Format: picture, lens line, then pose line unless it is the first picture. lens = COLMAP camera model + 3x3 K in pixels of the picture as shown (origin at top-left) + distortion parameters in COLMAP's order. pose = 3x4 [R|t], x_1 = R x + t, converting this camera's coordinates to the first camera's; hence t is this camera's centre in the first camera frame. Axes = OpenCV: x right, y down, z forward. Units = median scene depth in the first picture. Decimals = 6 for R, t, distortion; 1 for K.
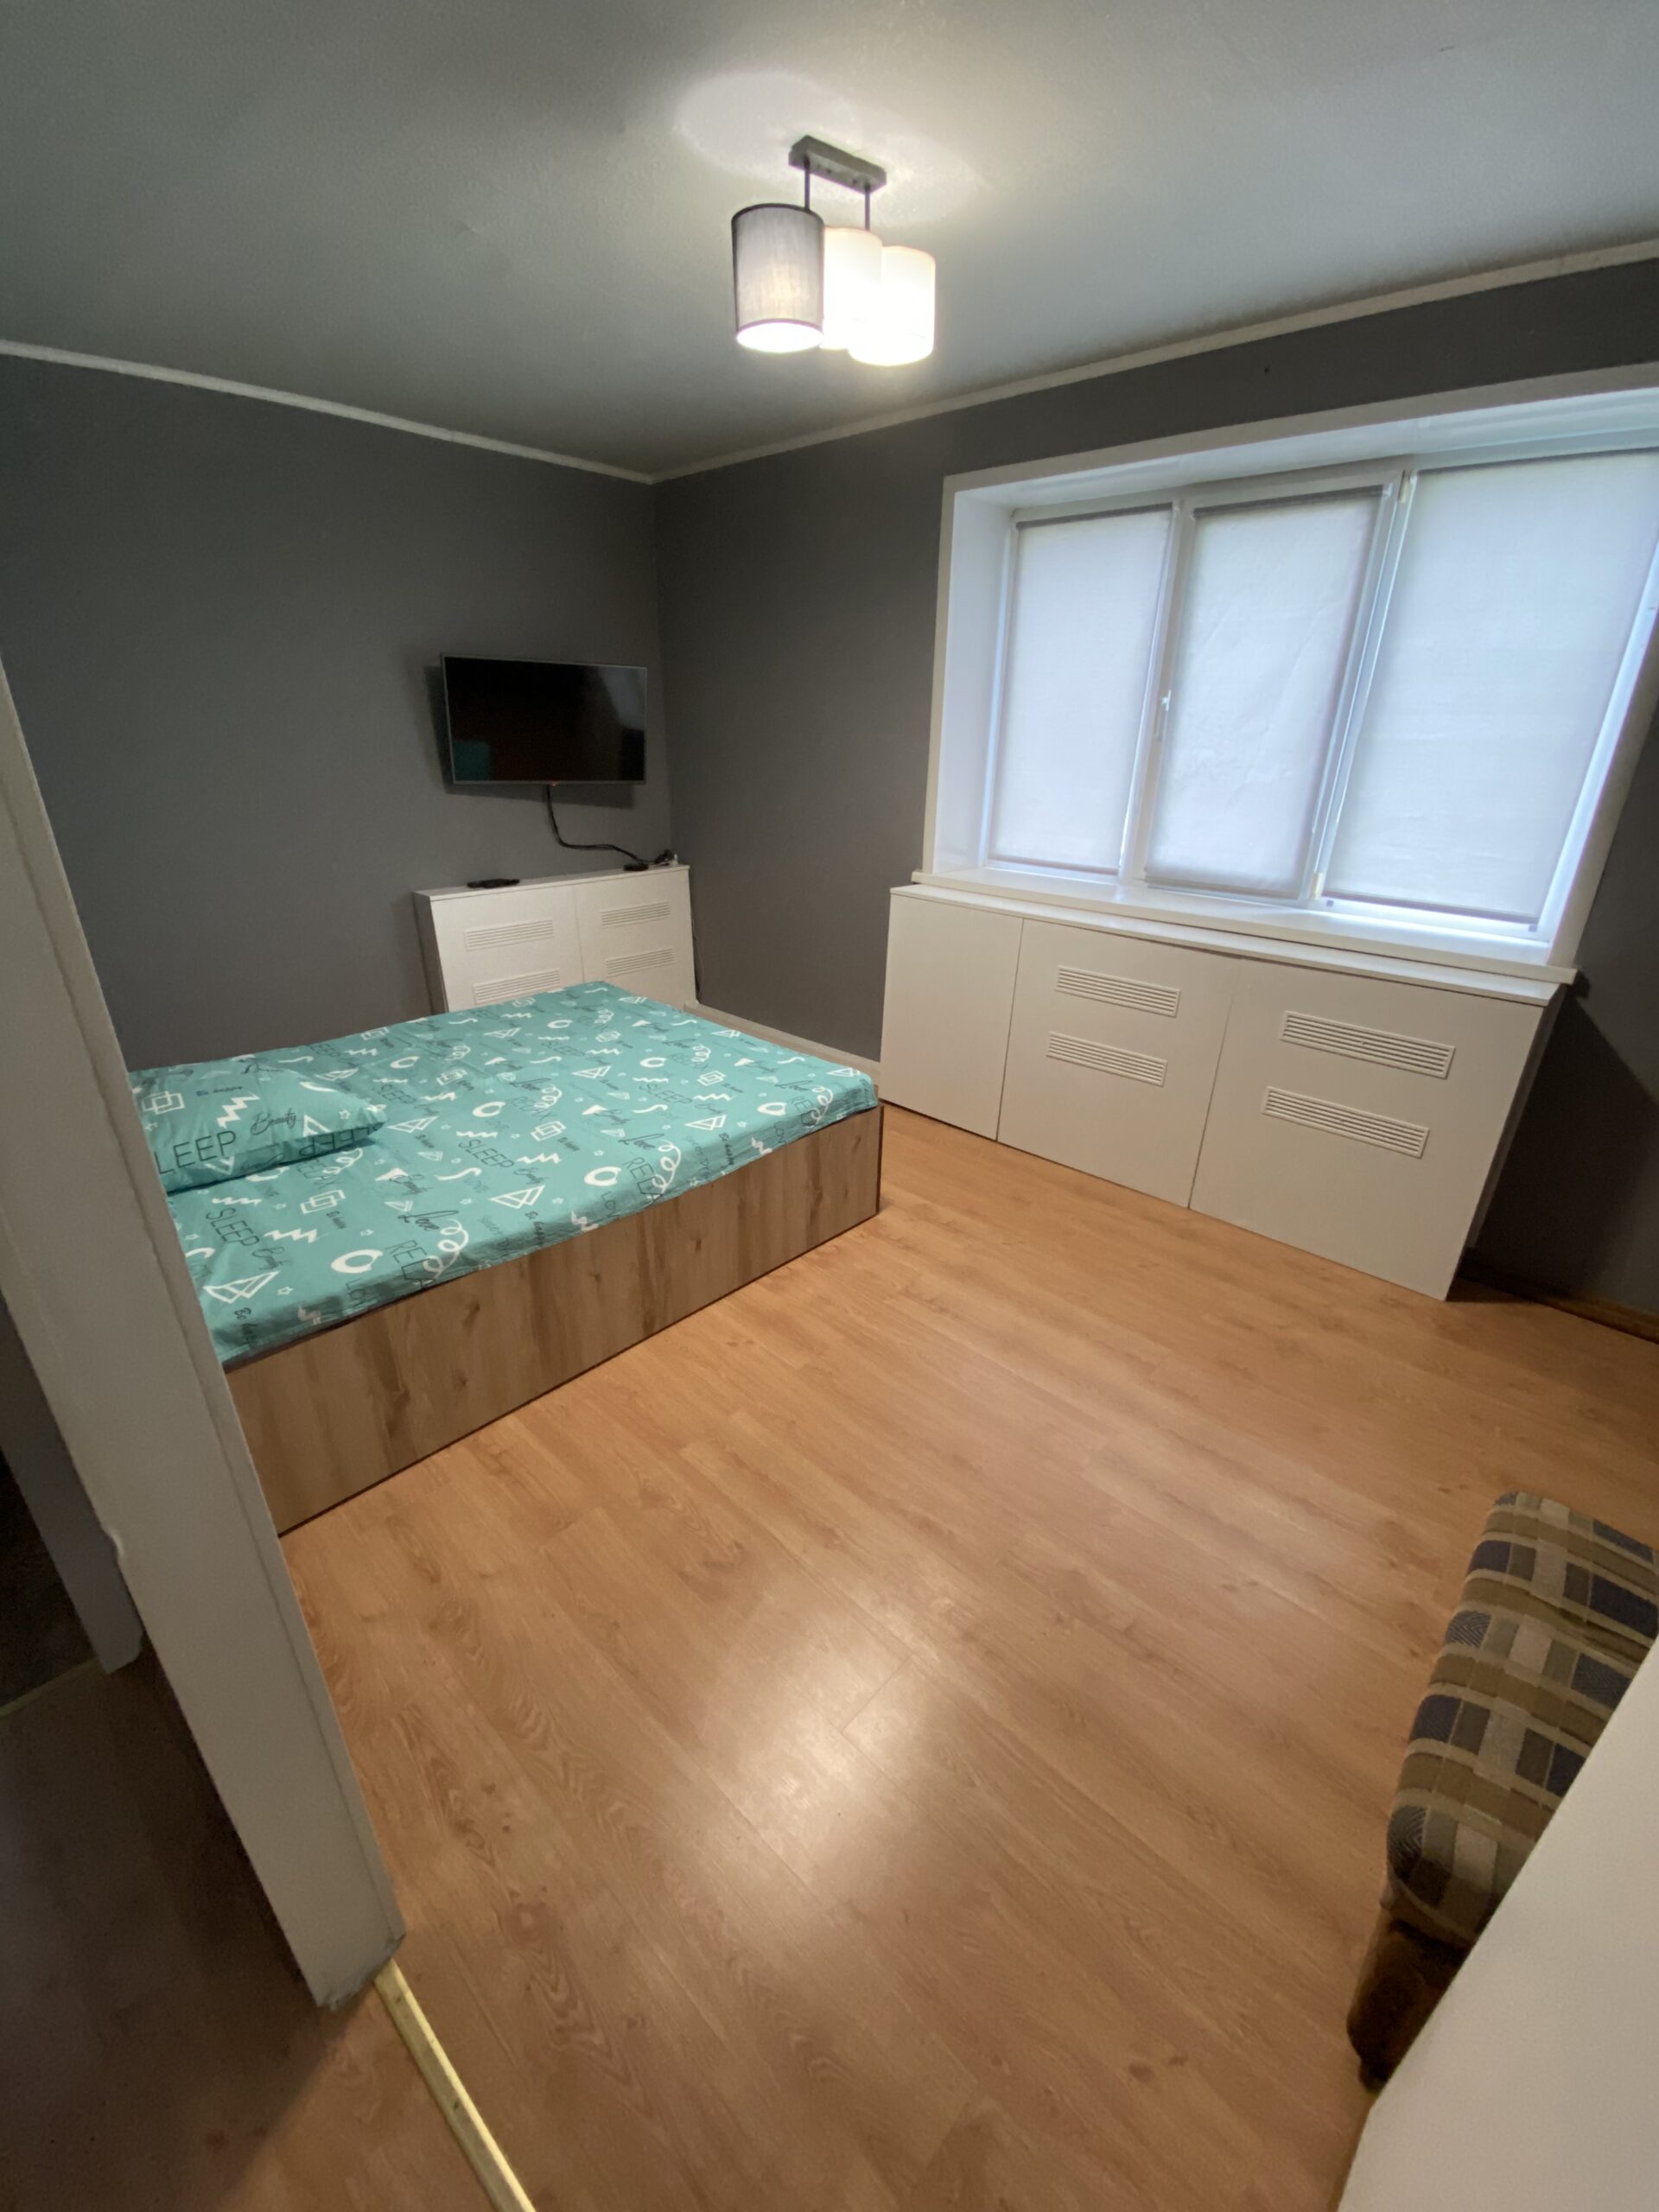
lens RADIAL K [[885.1, 0, 829.9], [0, 885.1, 1114.0], [0, 0, 1]] dist [0.019486, -0.000438]
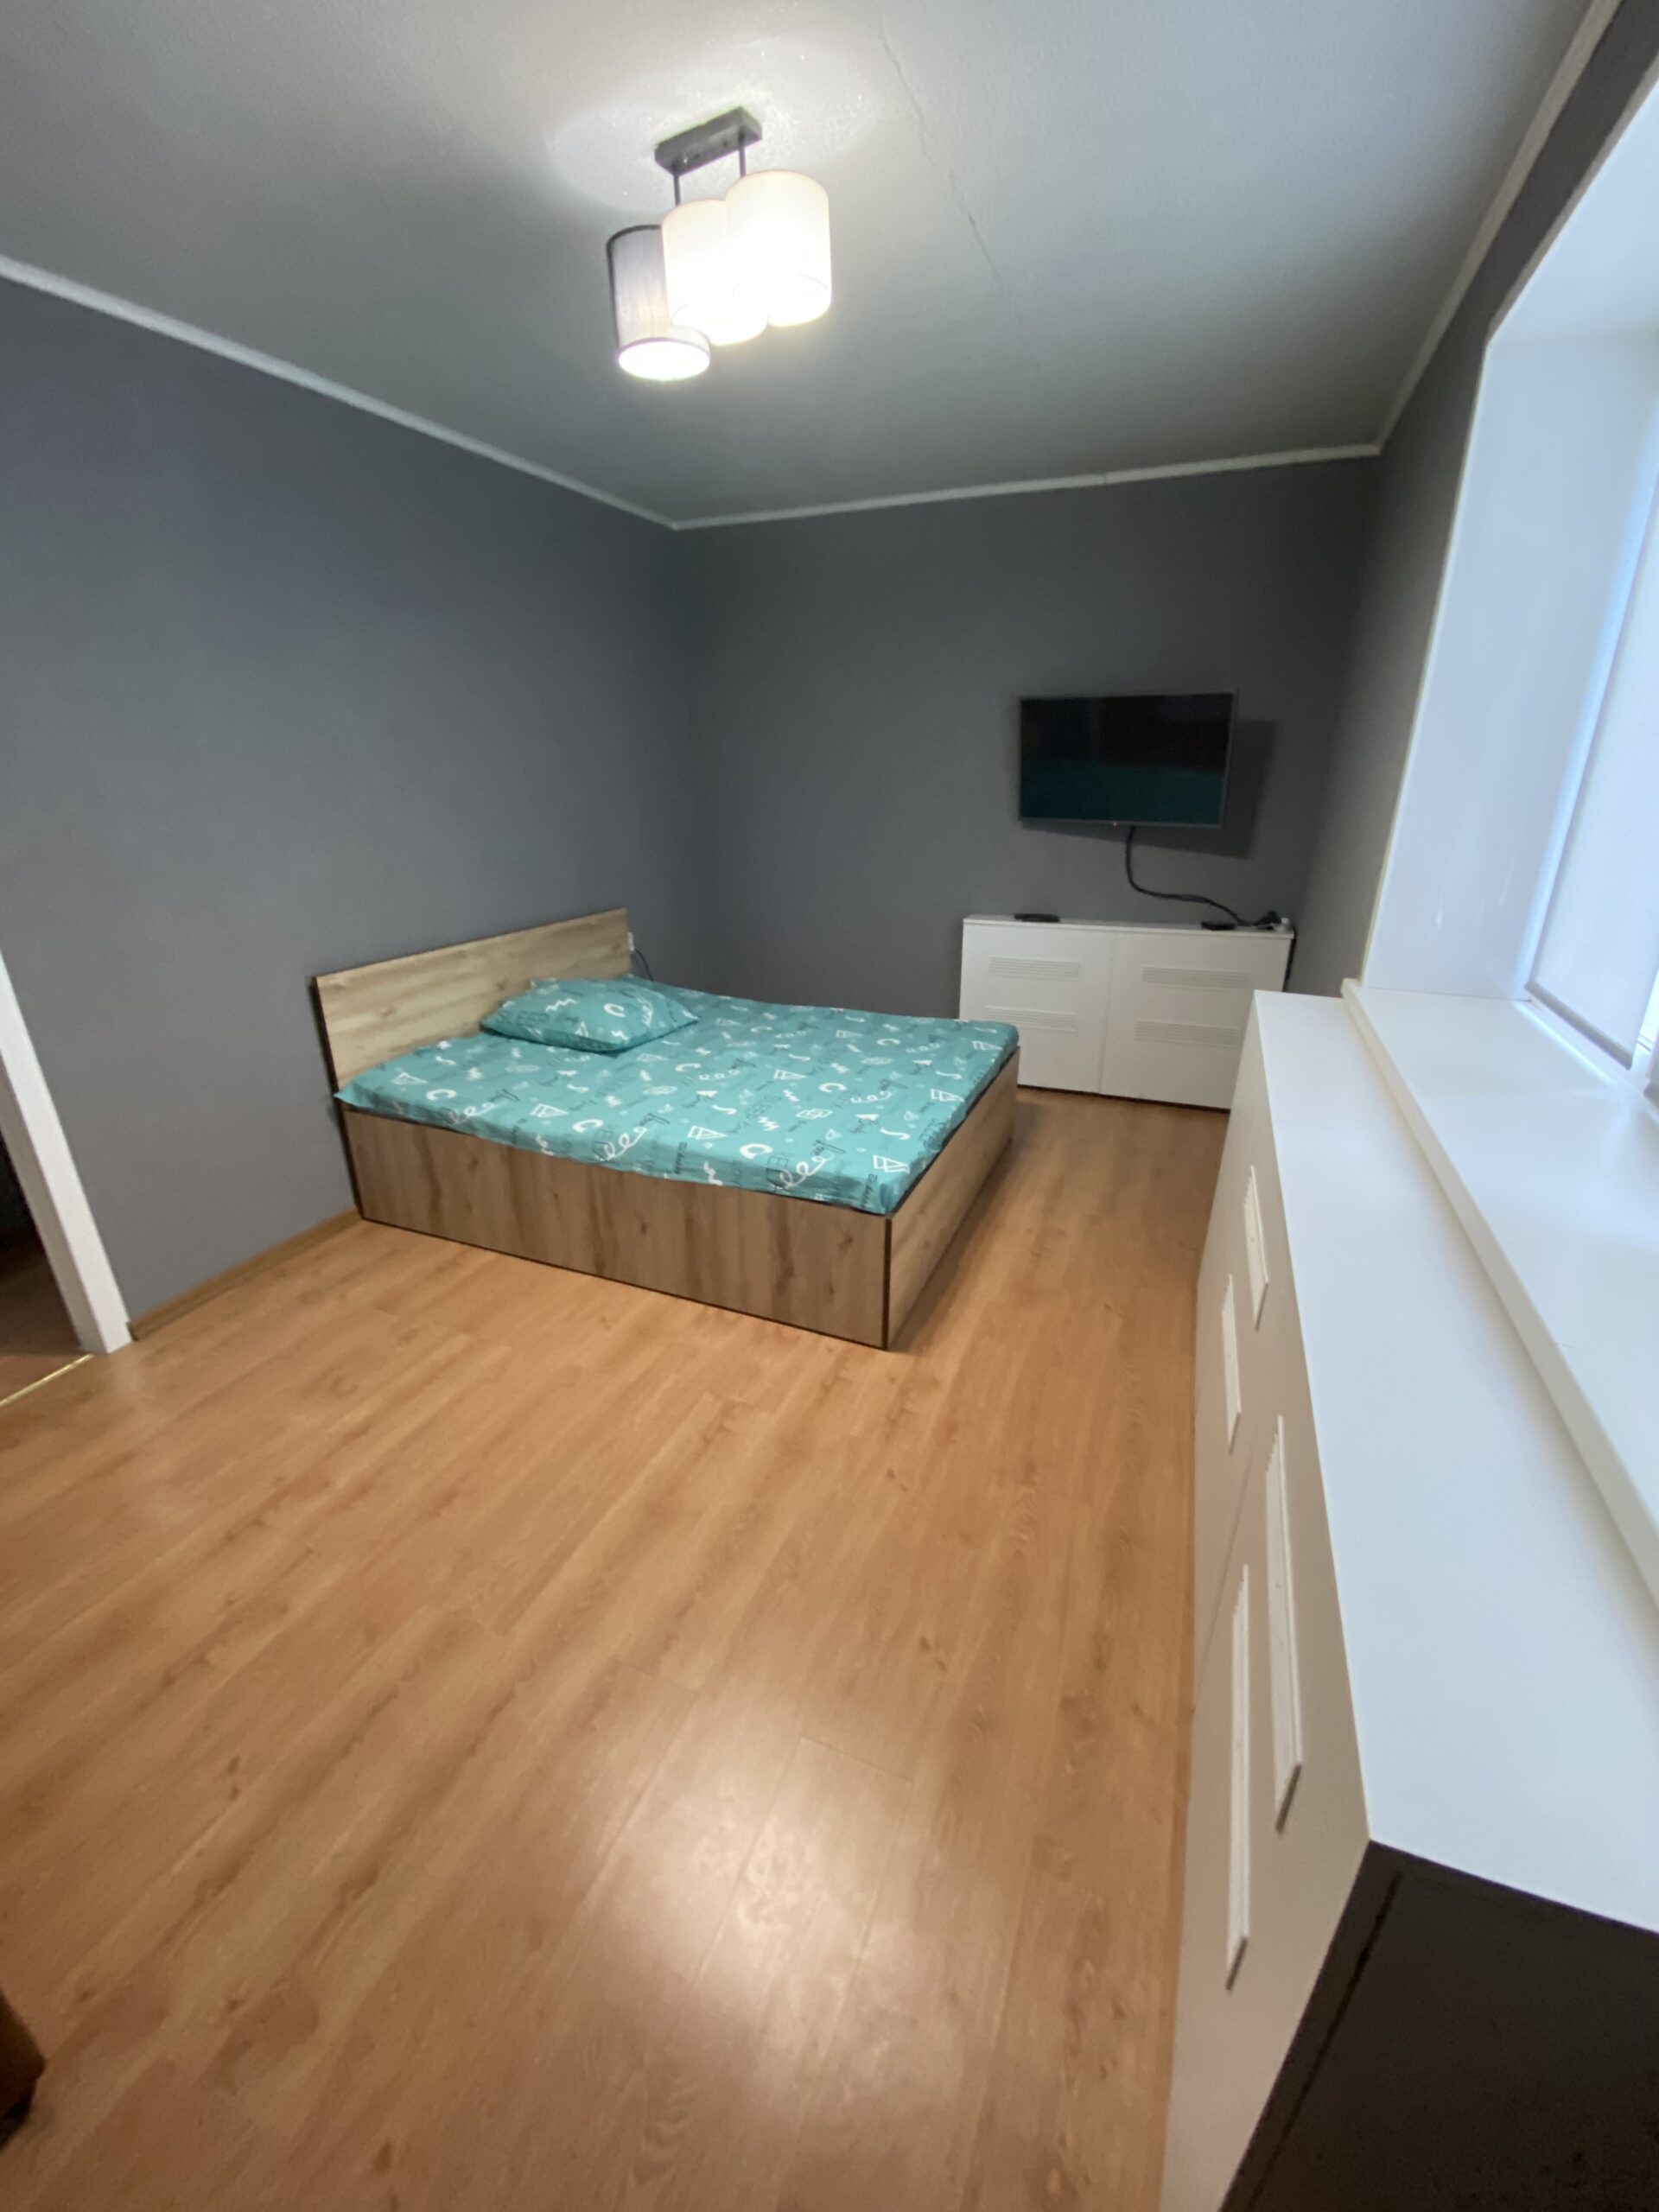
lens RADIAL K [[885.1, 0, 827.5], [0, 885.1, 1103.6], [0, 0, 1]] dist [0.019486, -0.000438]
pose [[0.351715, 0.312390, -0.882445, 0.825573], [-0.365619, 0.913642, 0.177709, -0.261471], [0.861754, 0.260136, 0.435557, 0.679412]]
